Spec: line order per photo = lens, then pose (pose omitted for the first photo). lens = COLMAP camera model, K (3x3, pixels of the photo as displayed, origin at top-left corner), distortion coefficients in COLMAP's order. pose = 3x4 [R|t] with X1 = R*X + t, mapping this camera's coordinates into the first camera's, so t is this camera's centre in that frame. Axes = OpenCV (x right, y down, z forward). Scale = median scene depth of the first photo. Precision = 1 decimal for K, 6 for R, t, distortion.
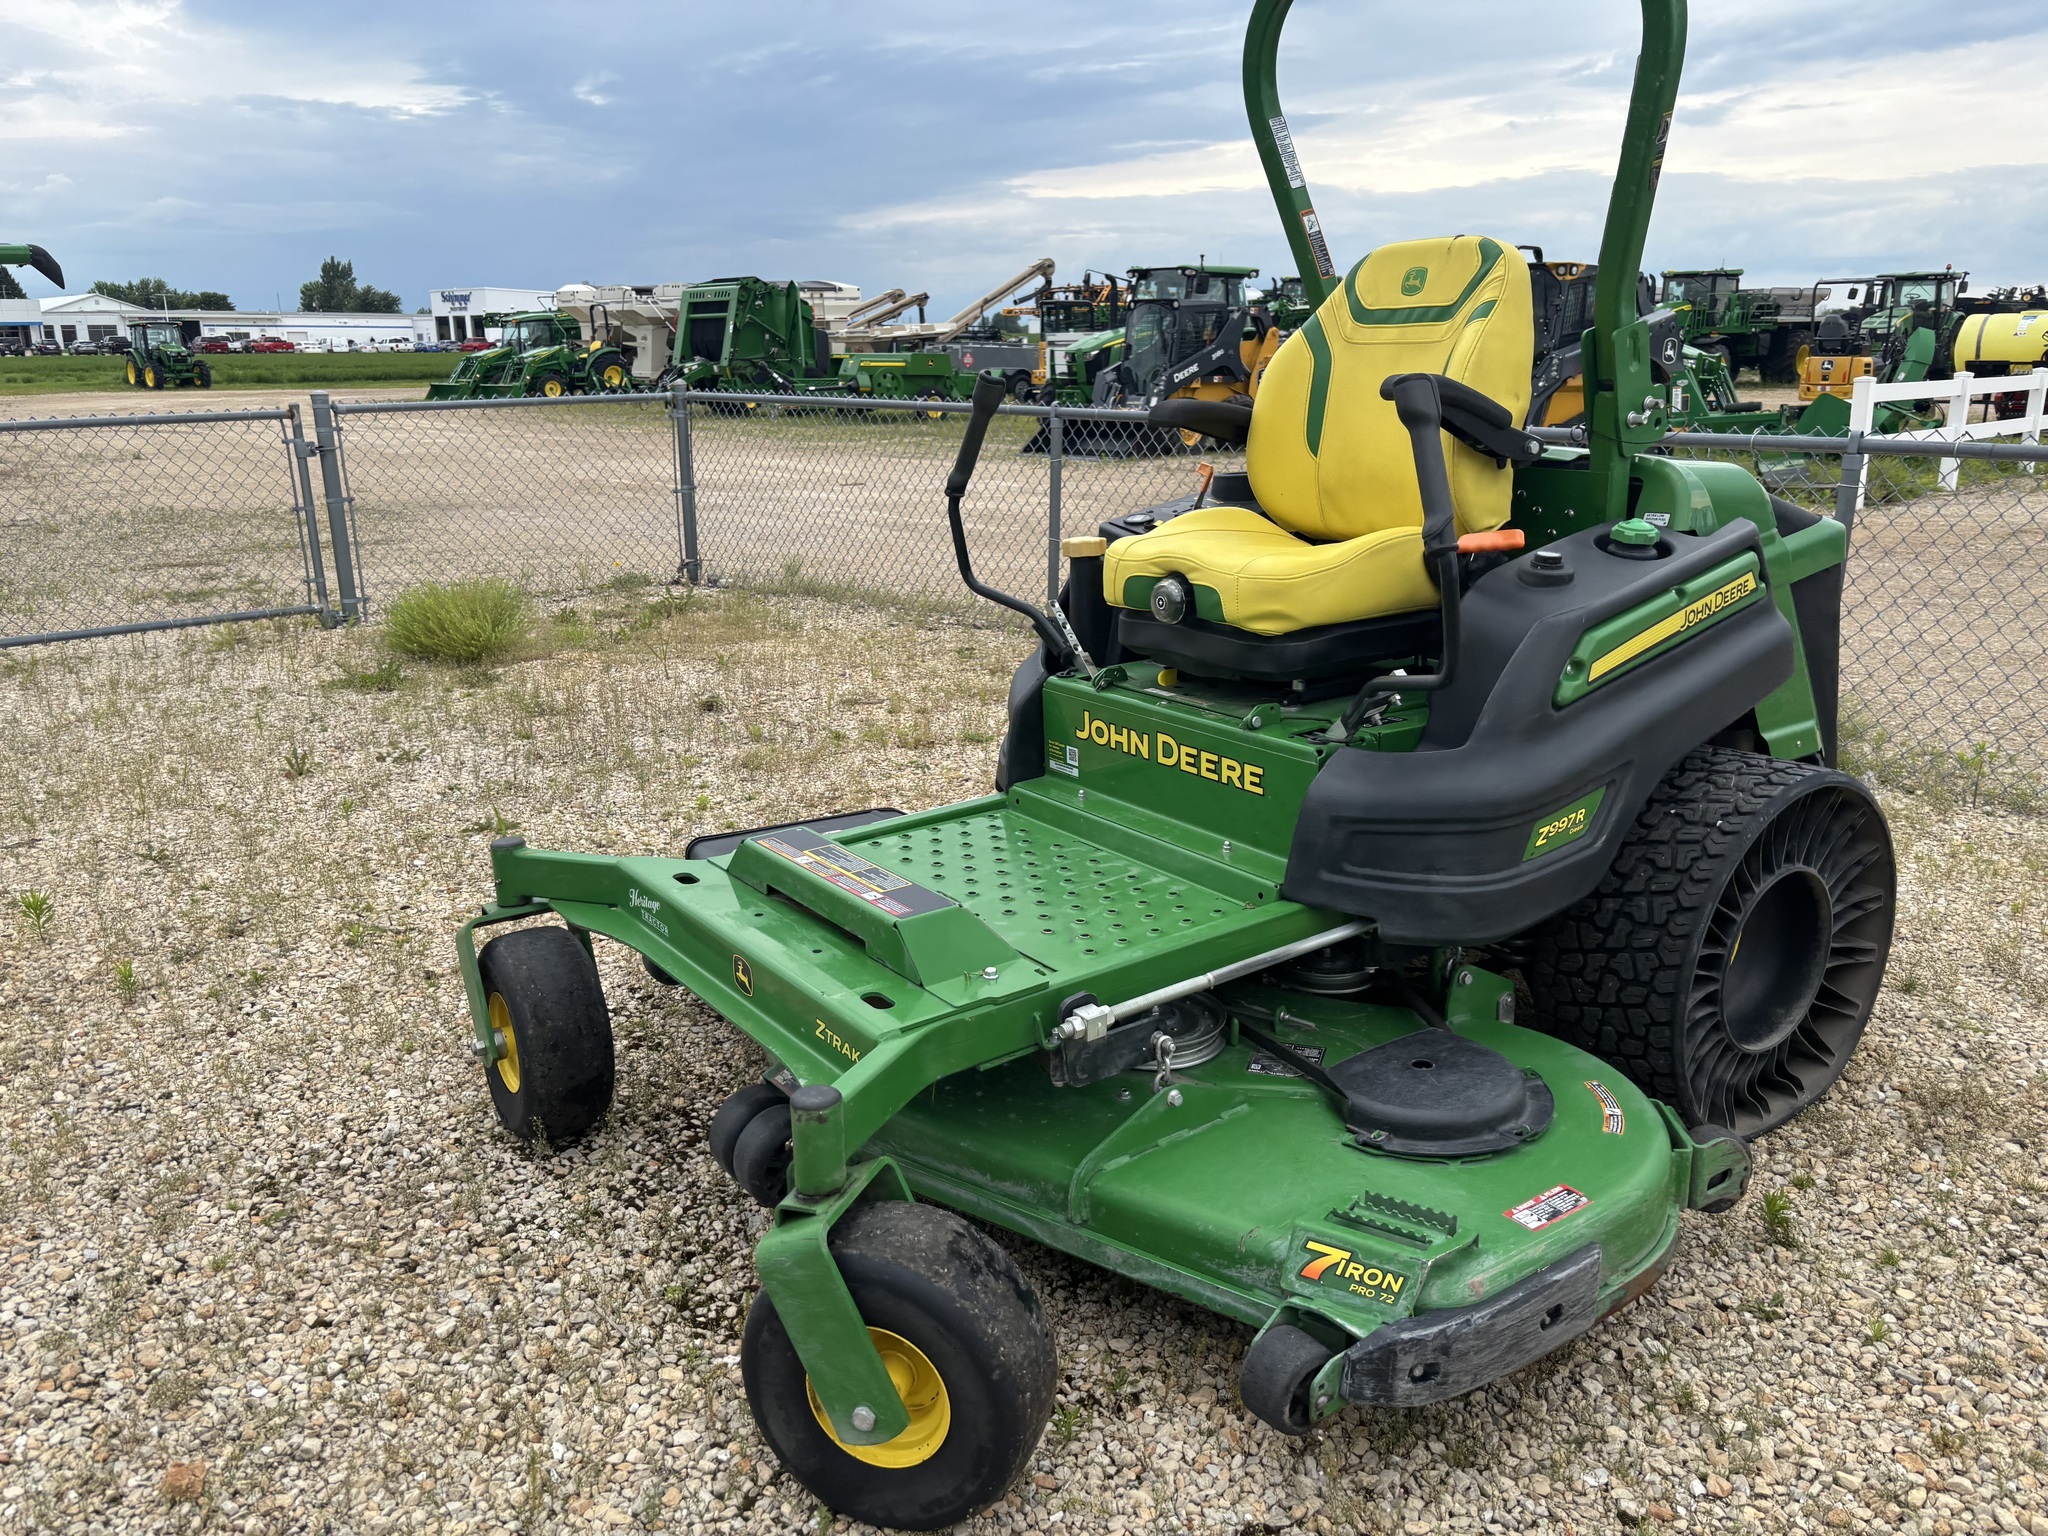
lens RADIAL K [[1552.2, 0, 1019.7], [0, 1552.2, 753.9], [0, 0, 1]] dist [0.037701, -0.047558]
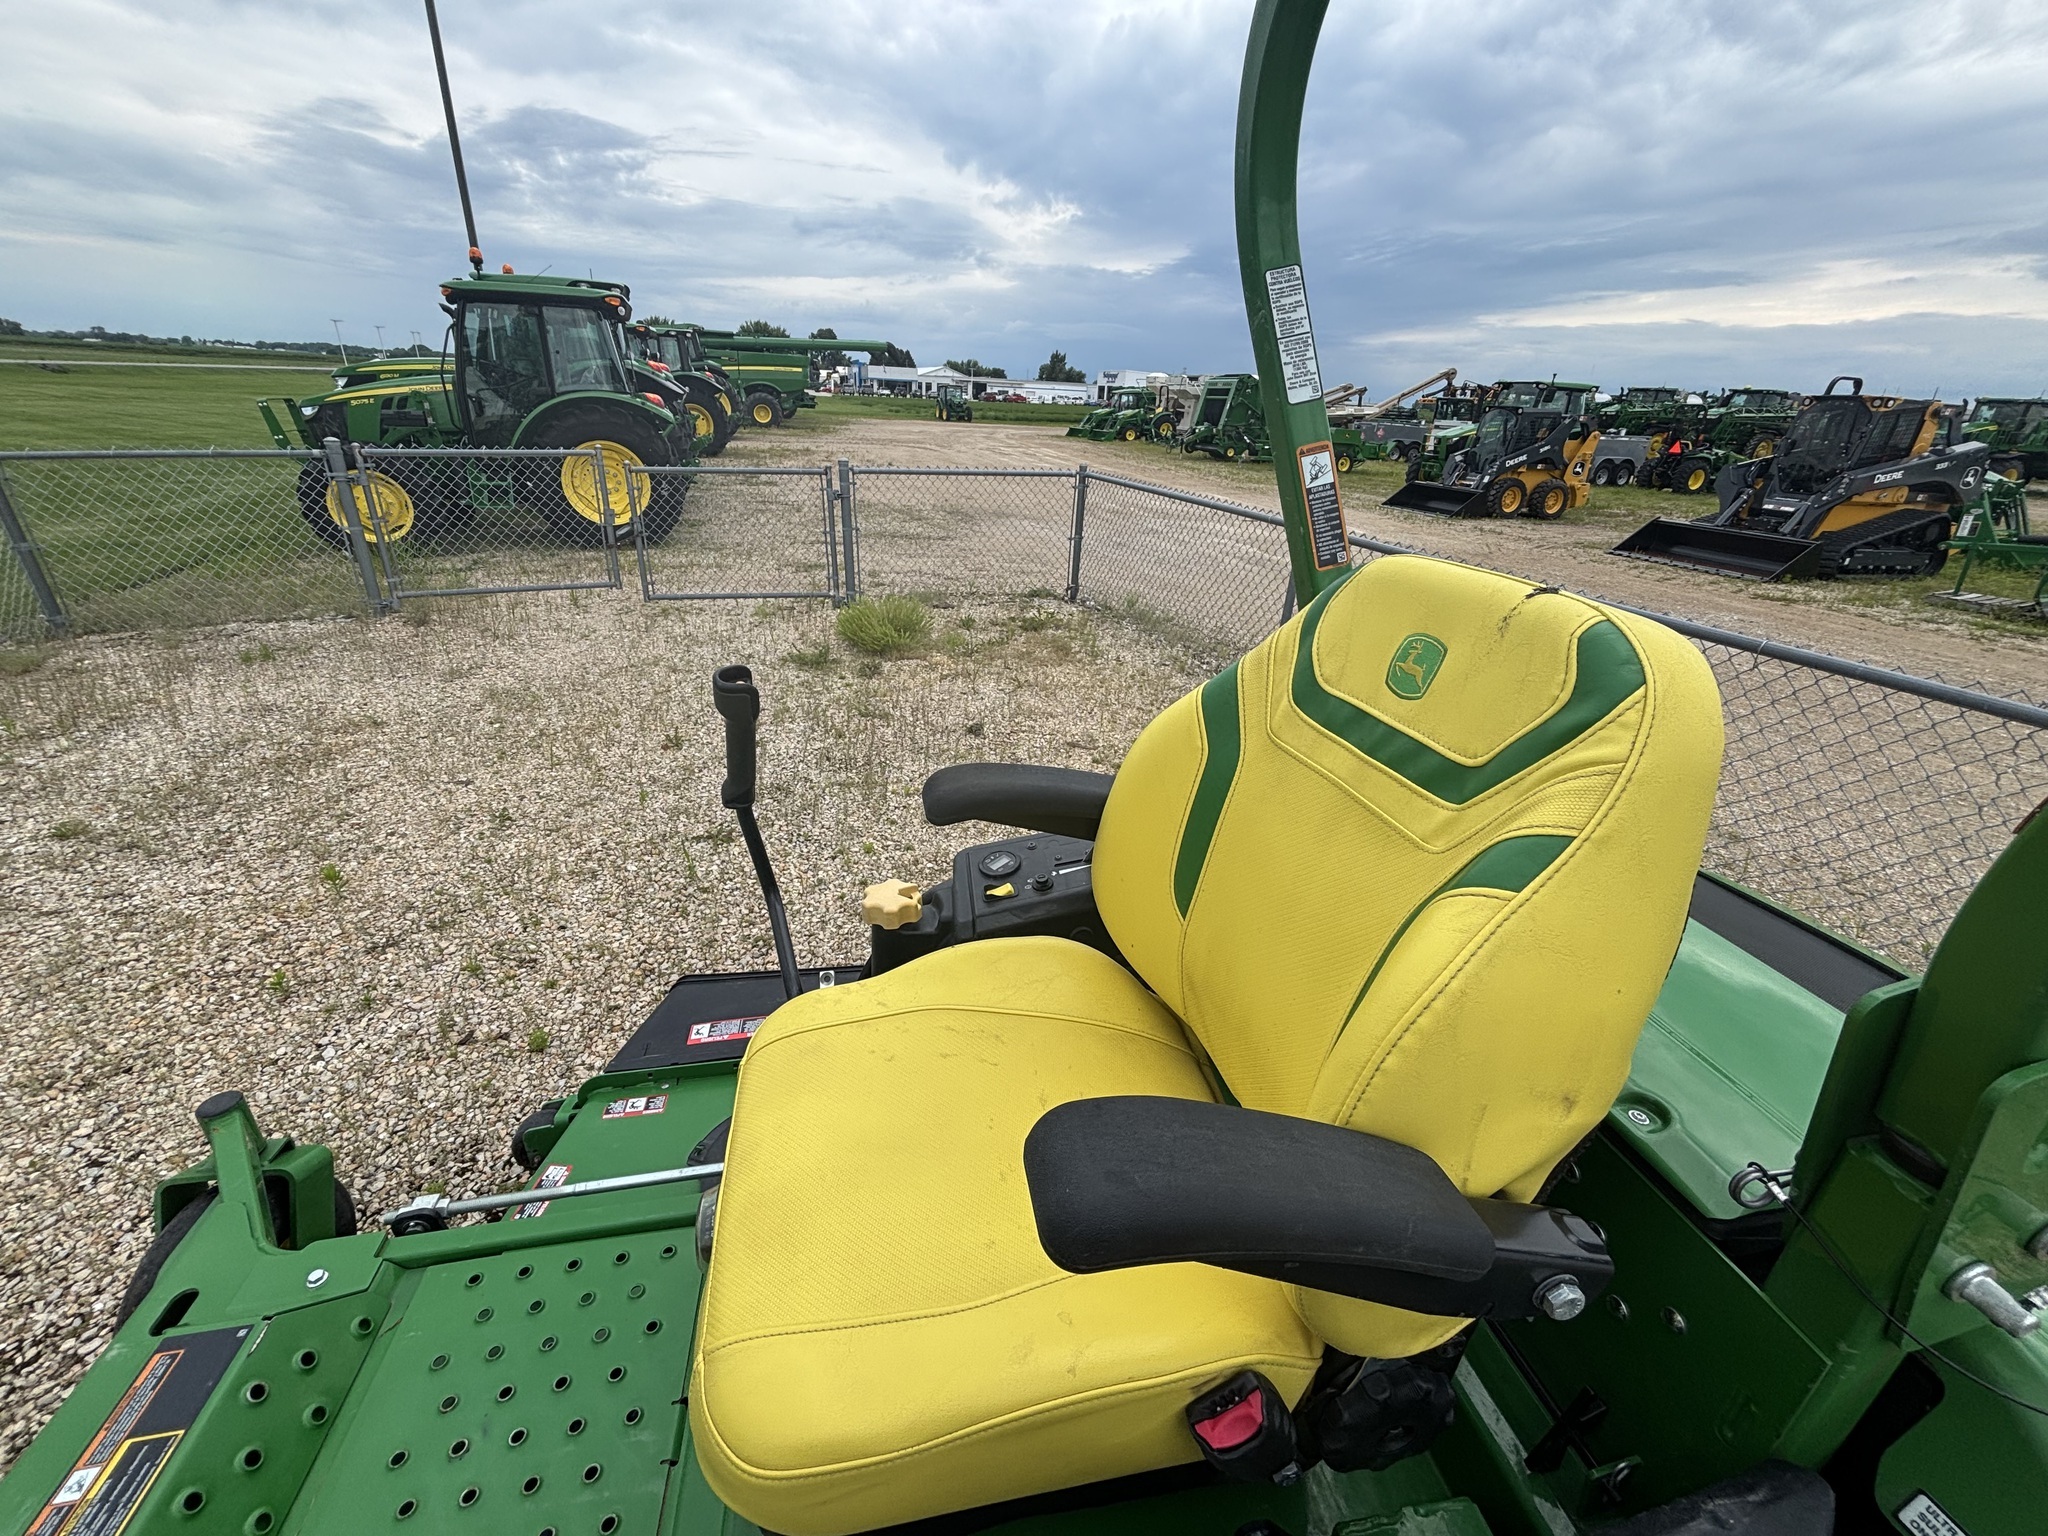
lens RADIAL K [[825.8, 0, 1023.2], [0, 825.8, 758.0], [0, 0, 1]] dist [0.002289, -0.001414]
pose [[0.905649, 0.211041, -0.367779, 0.087608], [-0.155791, 0.972292, 0.174294, -0.108053], [0.394371, -0.100552, 0.913433, 0.266100]]
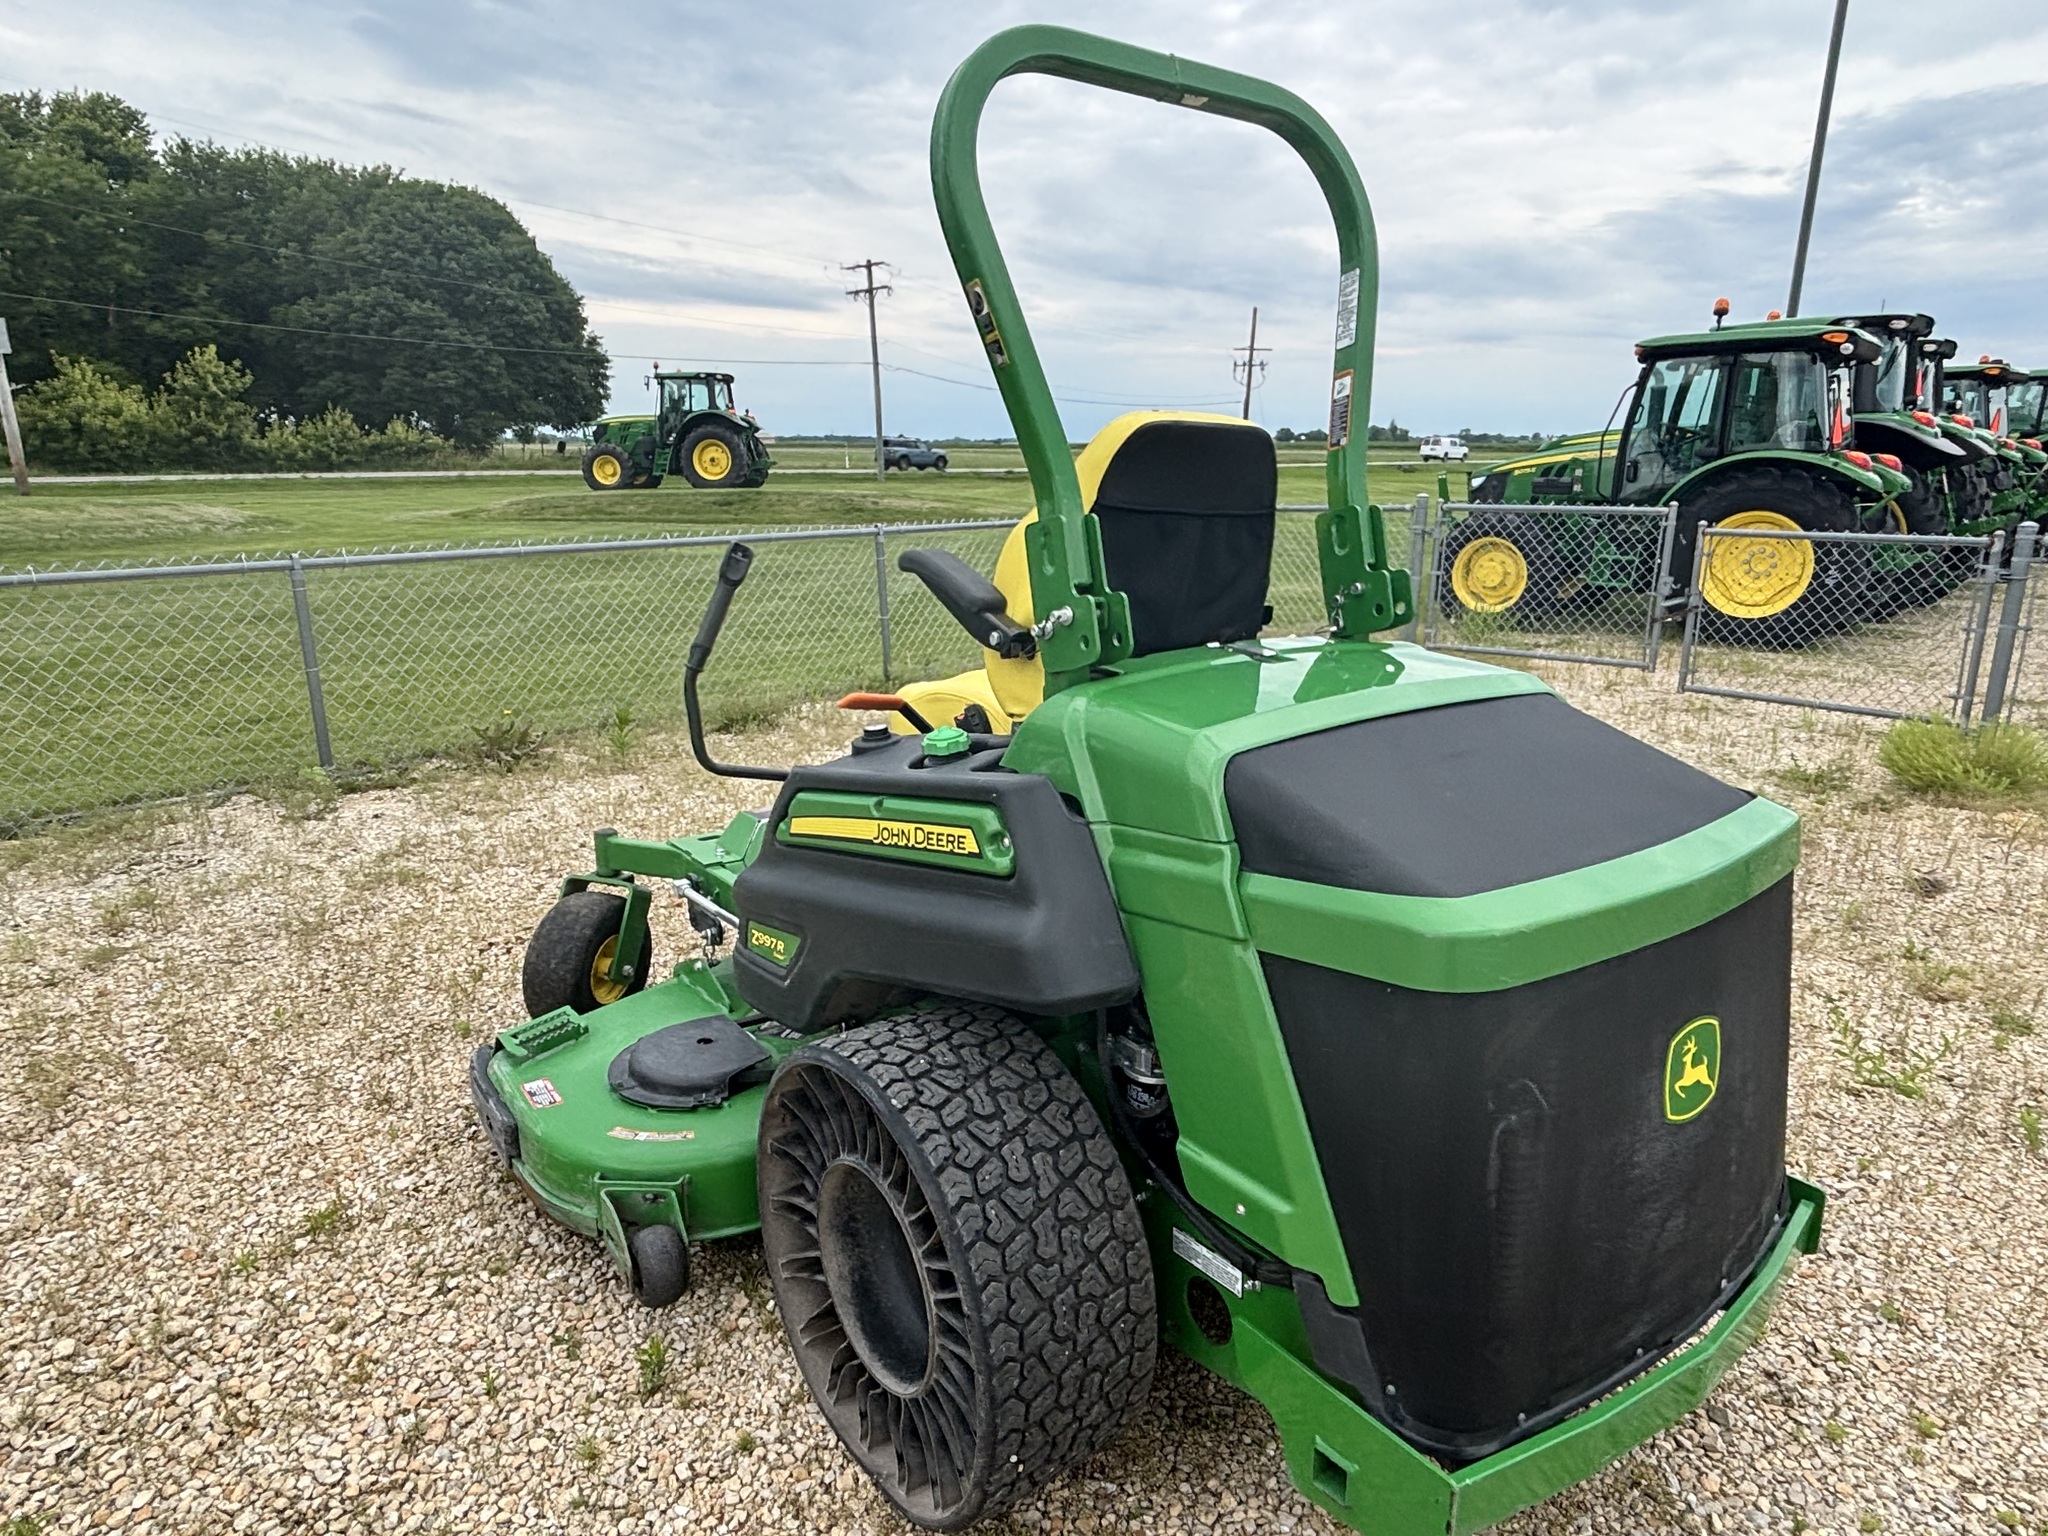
lens RADIAL K [[1226.4, 0, 1019.6], [0, 1226.4, 776.1], [0, 0, 1]] dist [0.007224, -0.002776]
pose [[0.013227, 0.259503, -0.965652, 0.348825], [-0.257364, 0.934083, 0.247494, -0.102151], [0.966224, 0.245250, 0.079142, 0.323590]]
